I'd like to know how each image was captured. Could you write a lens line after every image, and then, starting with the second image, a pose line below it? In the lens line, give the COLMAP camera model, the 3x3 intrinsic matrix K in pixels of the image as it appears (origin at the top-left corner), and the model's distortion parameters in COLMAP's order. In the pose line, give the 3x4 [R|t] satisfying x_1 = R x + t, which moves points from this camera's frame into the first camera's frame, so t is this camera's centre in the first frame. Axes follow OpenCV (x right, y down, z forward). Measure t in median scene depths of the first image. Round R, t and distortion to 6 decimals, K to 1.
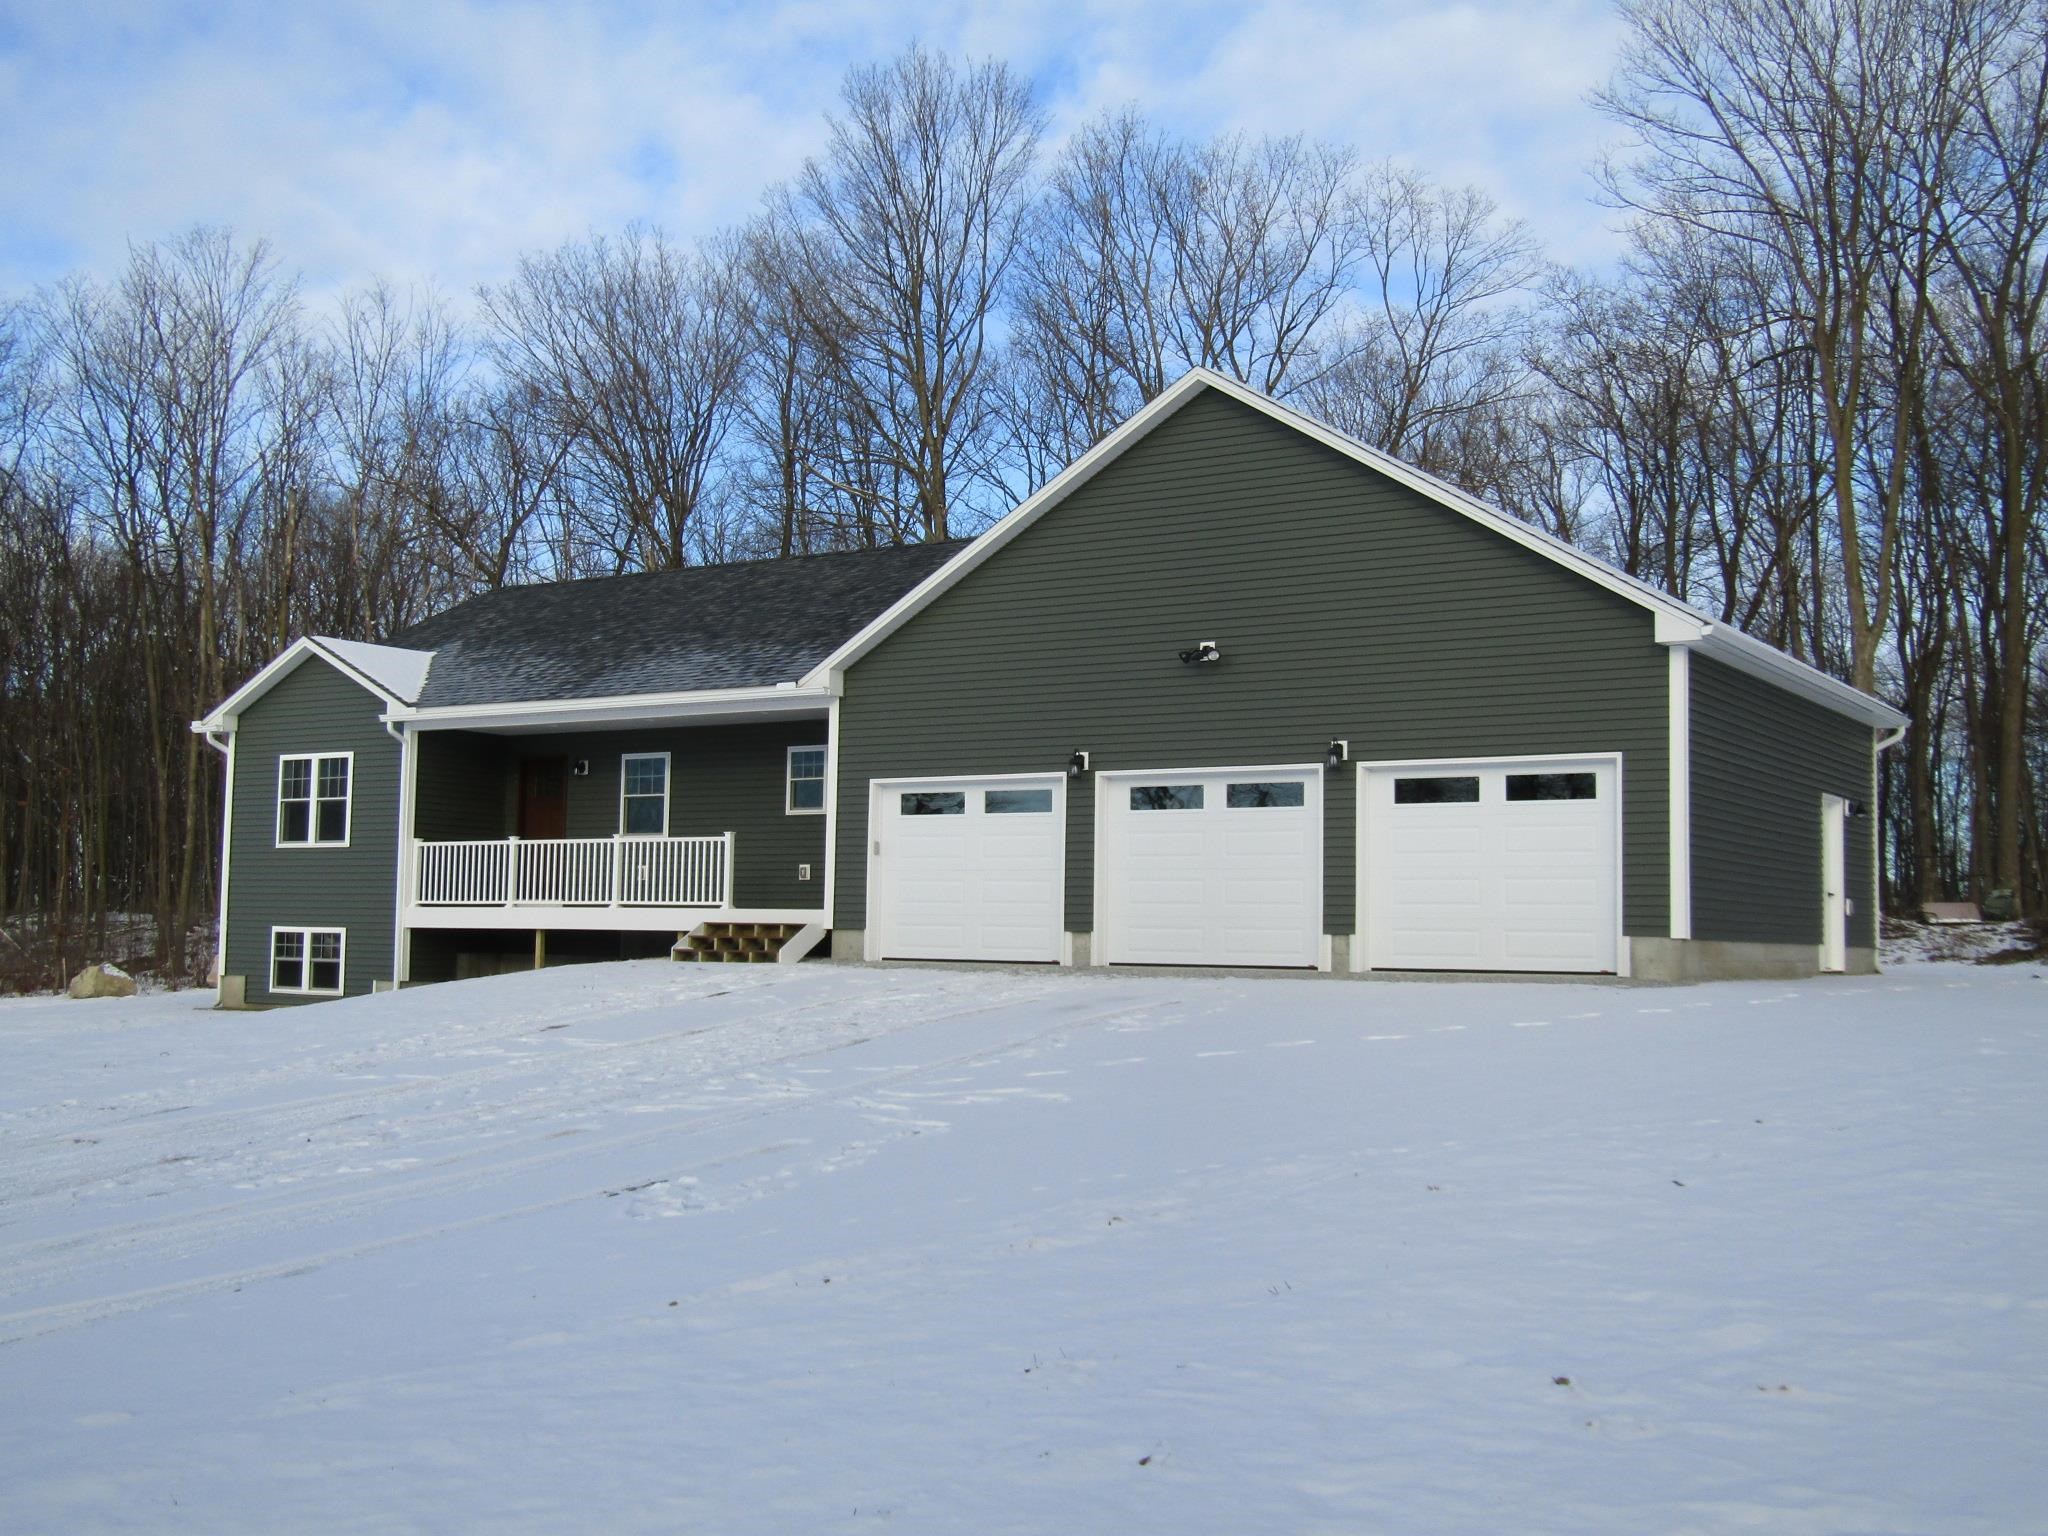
lens RADIAL K [[2285.4, 0, 1021.5], [0, 2285.4, 768.9], [0, 0, 1]] dist [0.033338, 0.000000]
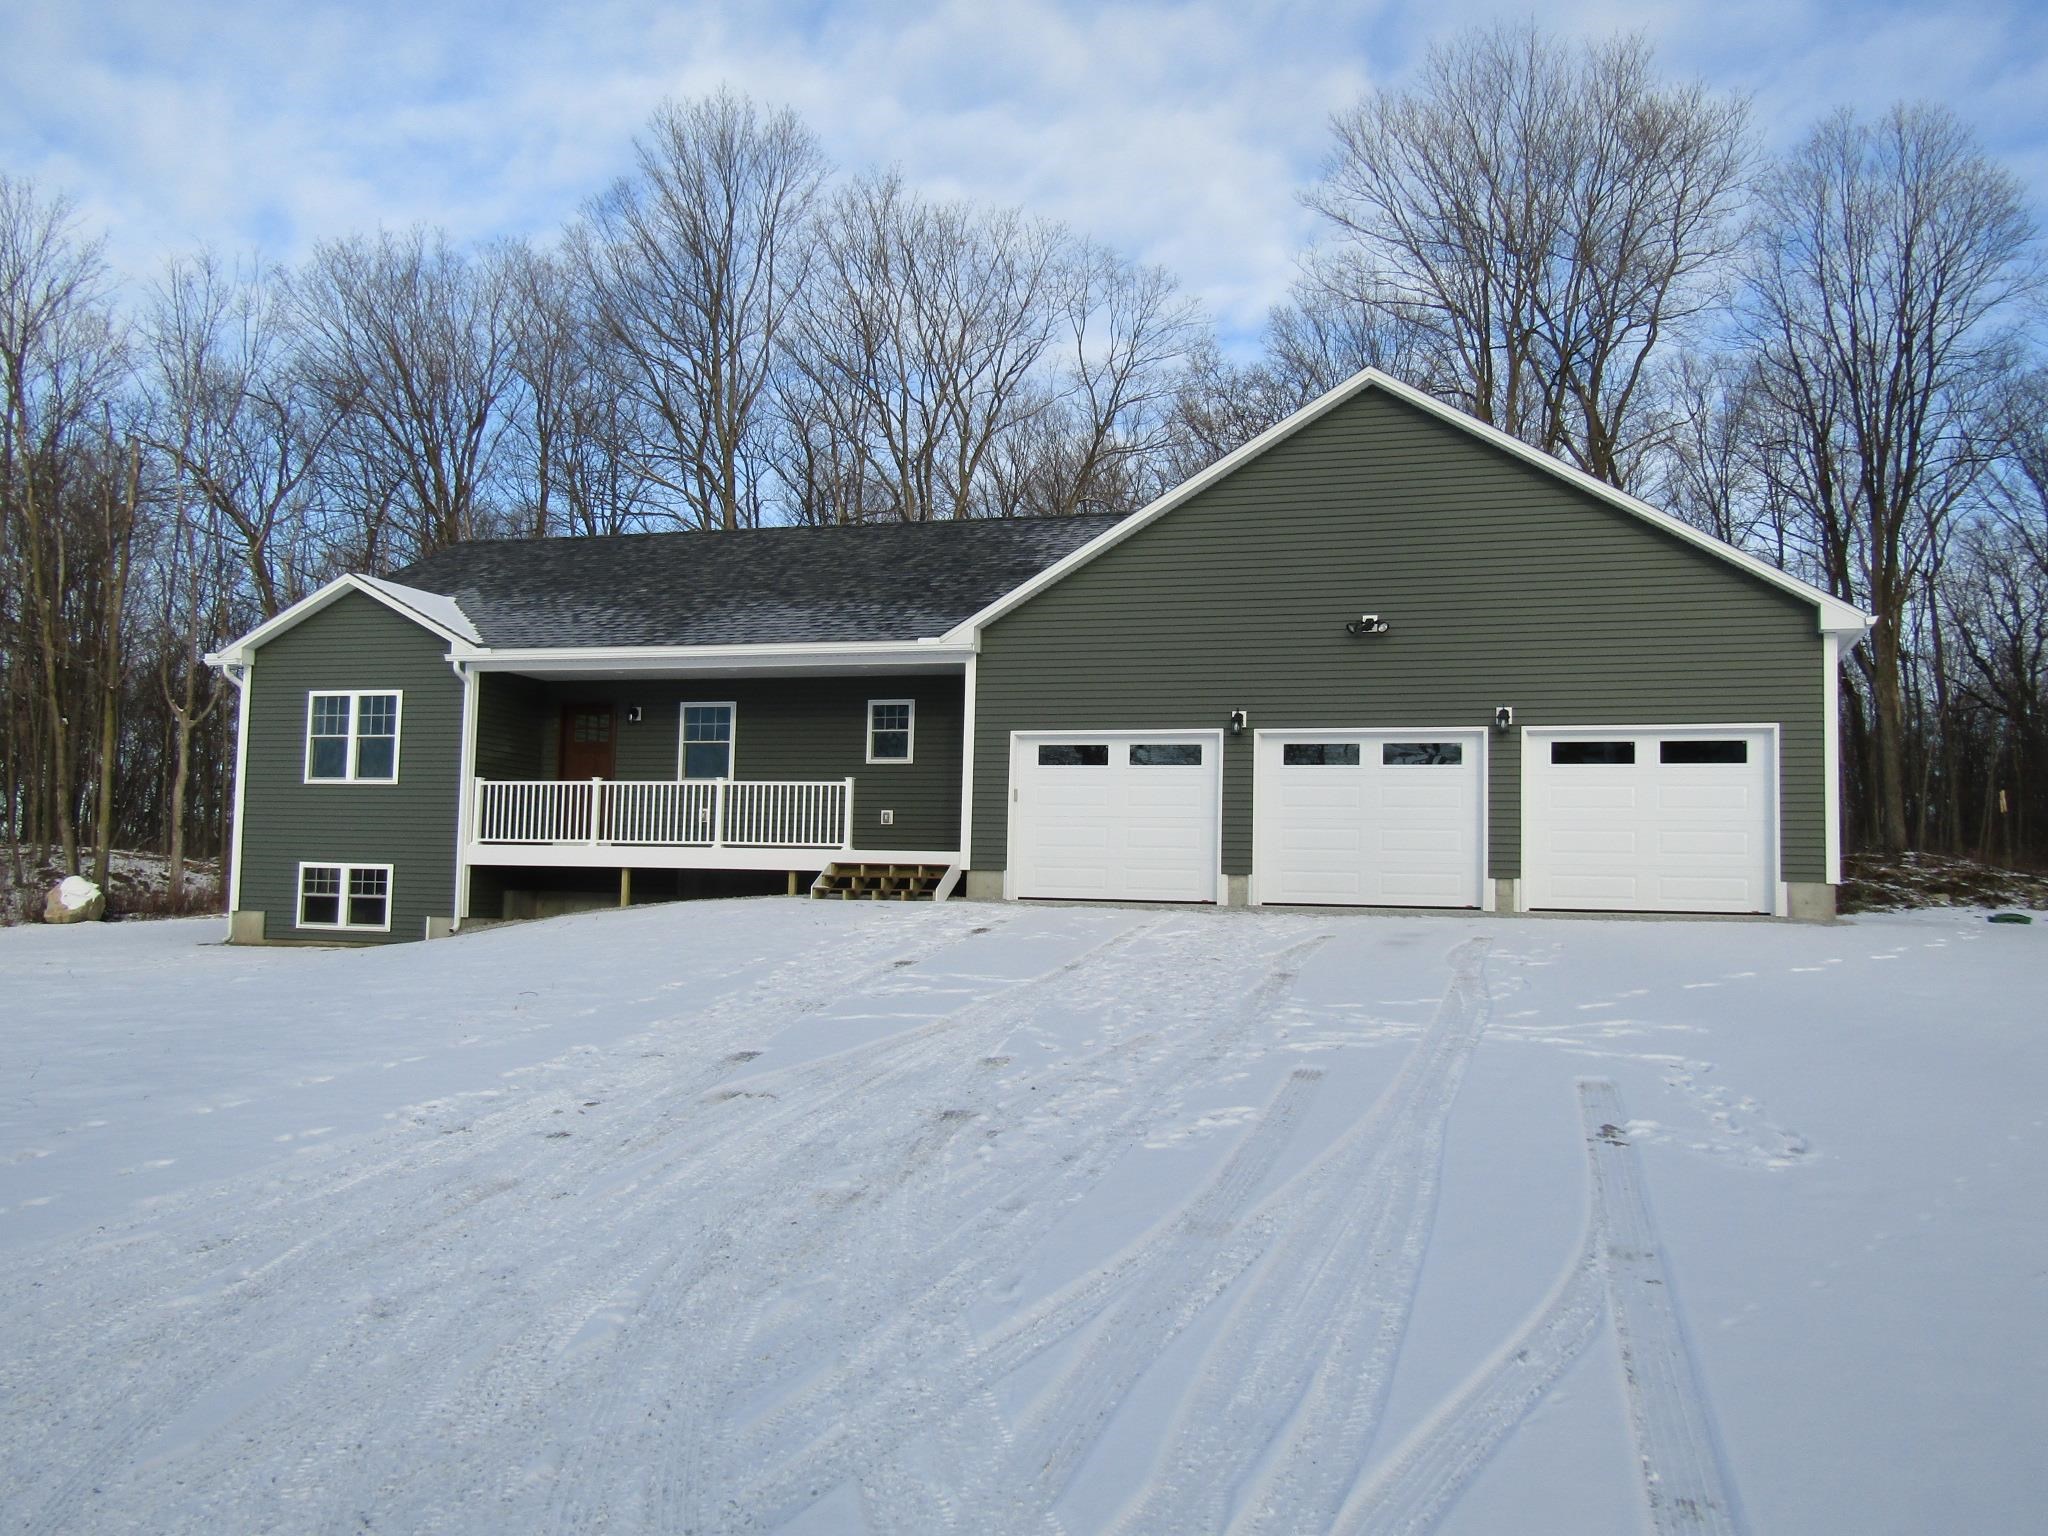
lens RADIAL K [[1752.5, 0, 1019.4], [0, 1752.5, 781.9], [0, 0, 1]] dist [0.050561, -0.006209]
pose [[0.957246, 0.019353, 0.288627, -0.260478], [-0.026367, 0.999444, 0.020431, 0.010035], [-0.288071, -0.027168, 0.957224, 0.181322]]
